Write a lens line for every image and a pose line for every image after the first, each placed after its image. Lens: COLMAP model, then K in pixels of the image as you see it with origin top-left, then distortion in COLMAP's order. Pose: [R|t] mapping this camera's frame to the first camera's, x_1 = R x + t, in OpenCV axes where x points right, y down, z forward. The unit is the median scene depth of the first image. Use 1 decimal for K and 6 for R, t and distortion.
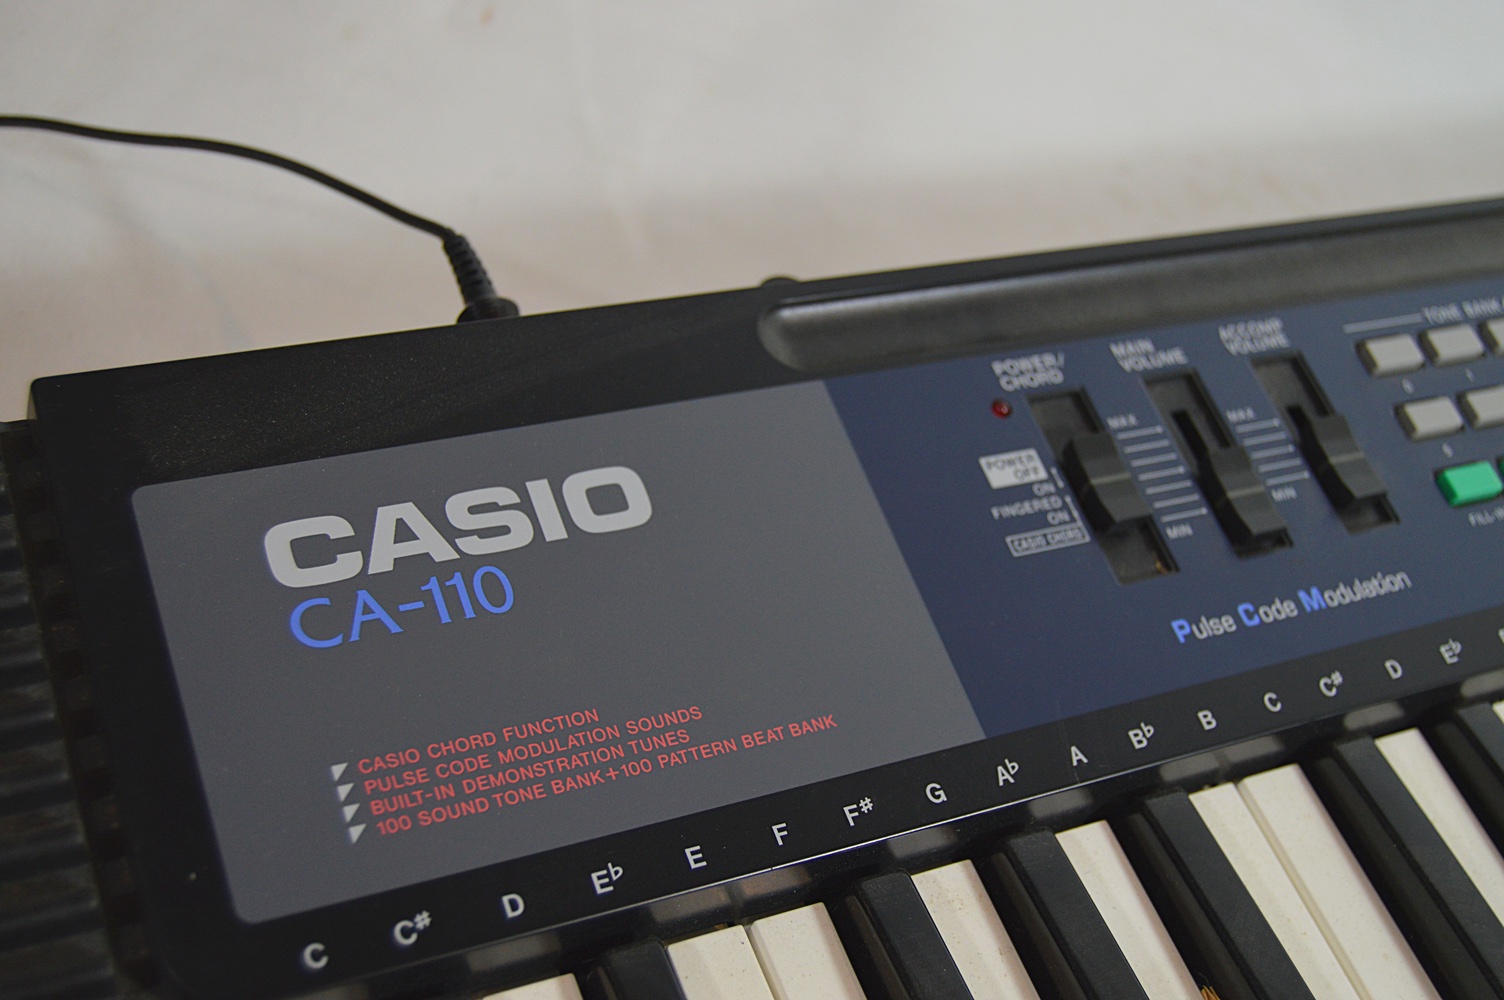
lens RADIAL K [[2100.1, 0, 752.0], [0, 2100.1, 500.0], [0, 0, 1]] dist [-0.049163, -0.033455]
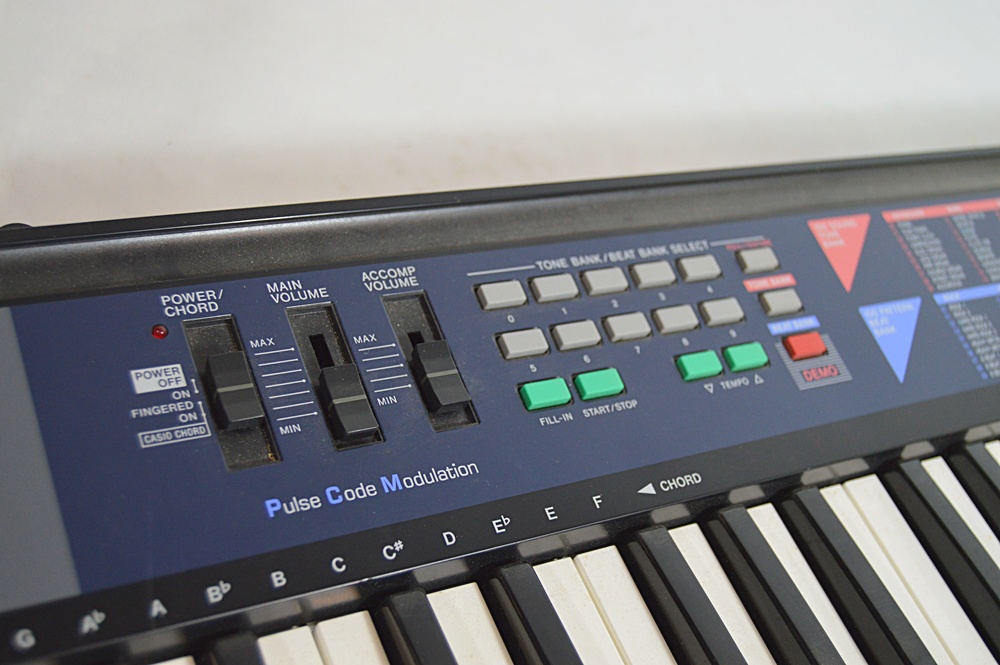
lens RADIAL K [[1343.8, 0, 500.0], [0, 1343.8, 332.5], [0, 0, 1]] dist [-0.038860, -0.043434]
pose [[0.997447, 0.033977, 0.062803, 0.279710], [-0.034024, 0.999421, -0.000330, -0.049972], [-0.062778, -0.001808, 0.998026, 0.147280]]
